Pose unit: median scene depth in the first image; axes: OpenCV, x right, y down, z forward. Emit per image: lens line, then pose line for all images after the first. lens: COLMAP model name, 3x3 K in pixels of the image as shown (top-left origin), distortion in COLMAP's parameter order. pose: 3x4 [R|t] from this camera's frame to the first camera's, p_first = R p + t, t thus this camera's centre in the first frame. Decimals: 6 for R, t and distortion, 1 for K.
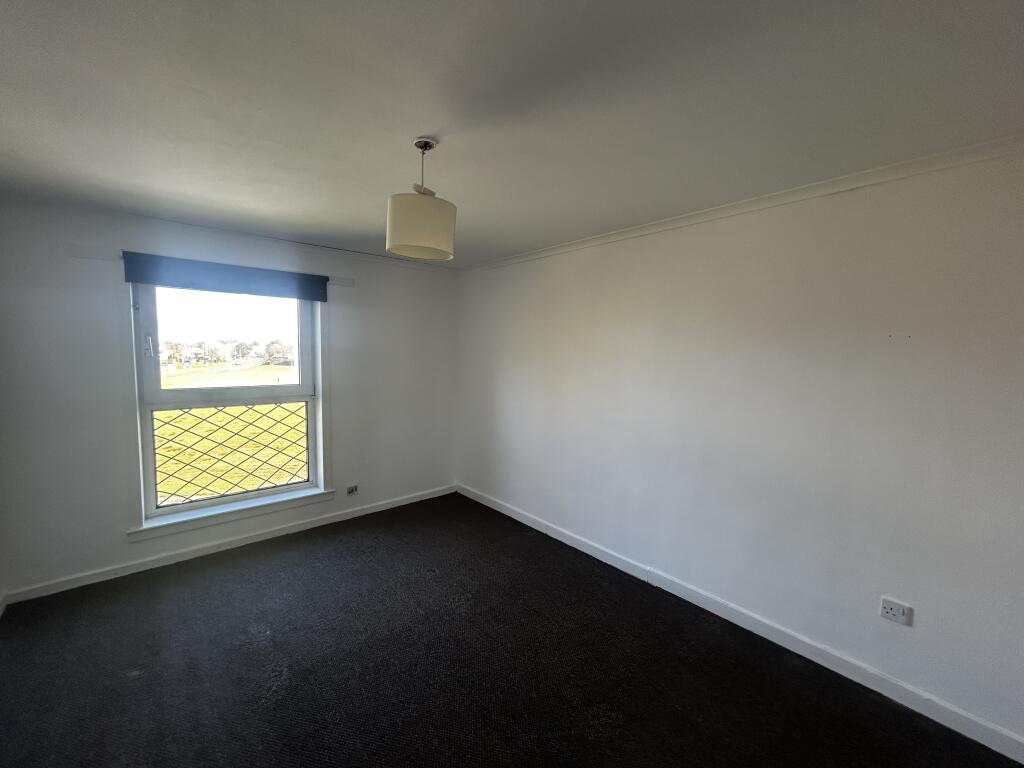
lens RADIAL K [[413.3, 0, 508.3], [0, 413.3, 387.5], [0, 0, 1]] dist [0.003533, -0.000791]
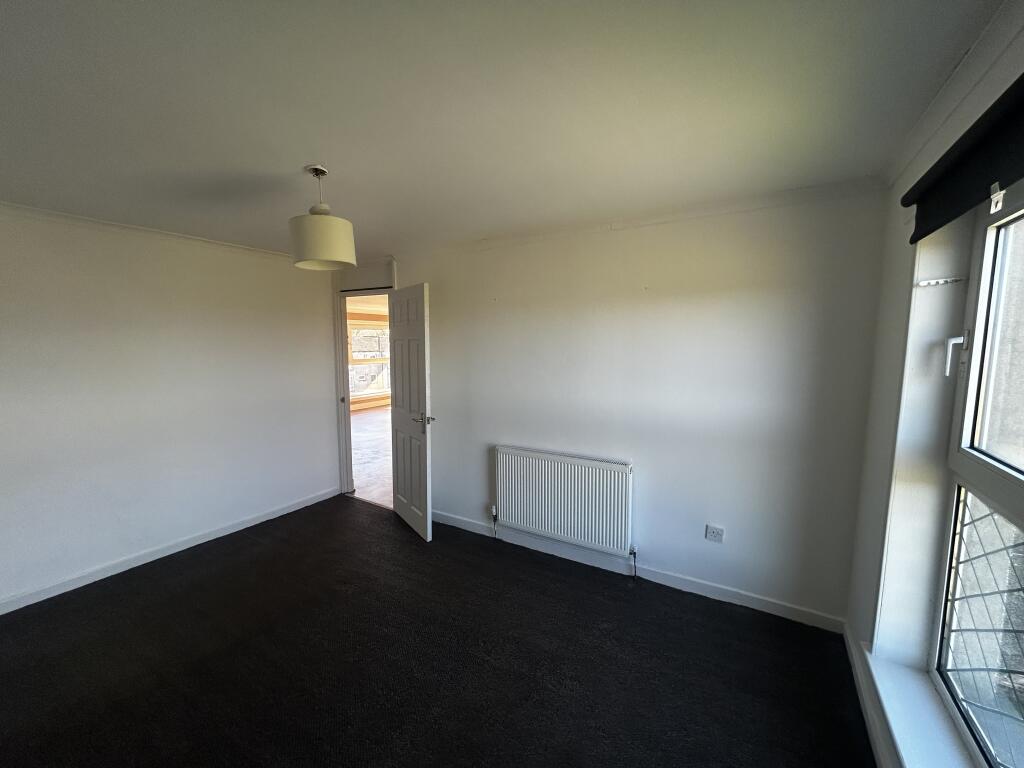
lens RADIAL K [[413.3, 0, 513.3], [0, 413.3, 383.8], [0, 0, 1]] dist [0.003533, -0.000791]
pose [[-0.949441, 0.015244, -0.313575, -0.172856], [-0.045299, 0.981716, 0.184882, -0.115332], [0.310660, 0.189739, -0.931391, 1.111850]]
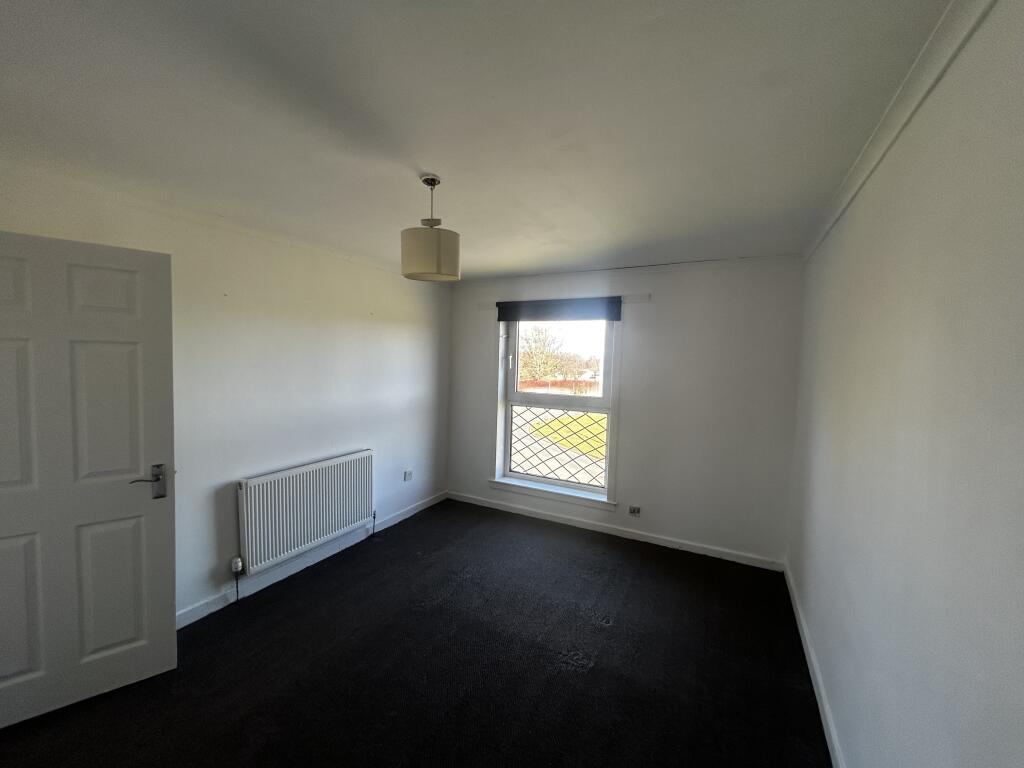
lens RADIAL K [[413.3, 0, 513.9], [0, 413.3, 384.4], [0, 0, 1]] dist [0.003533, -0.000791]
pose [[0.361600, 0.049122, -0.931039, 0.457053], [-0.103869, 0.994517, 0.012130, -0.032199], [0.926530, 0.092319, 0.364719, 0.398641]]
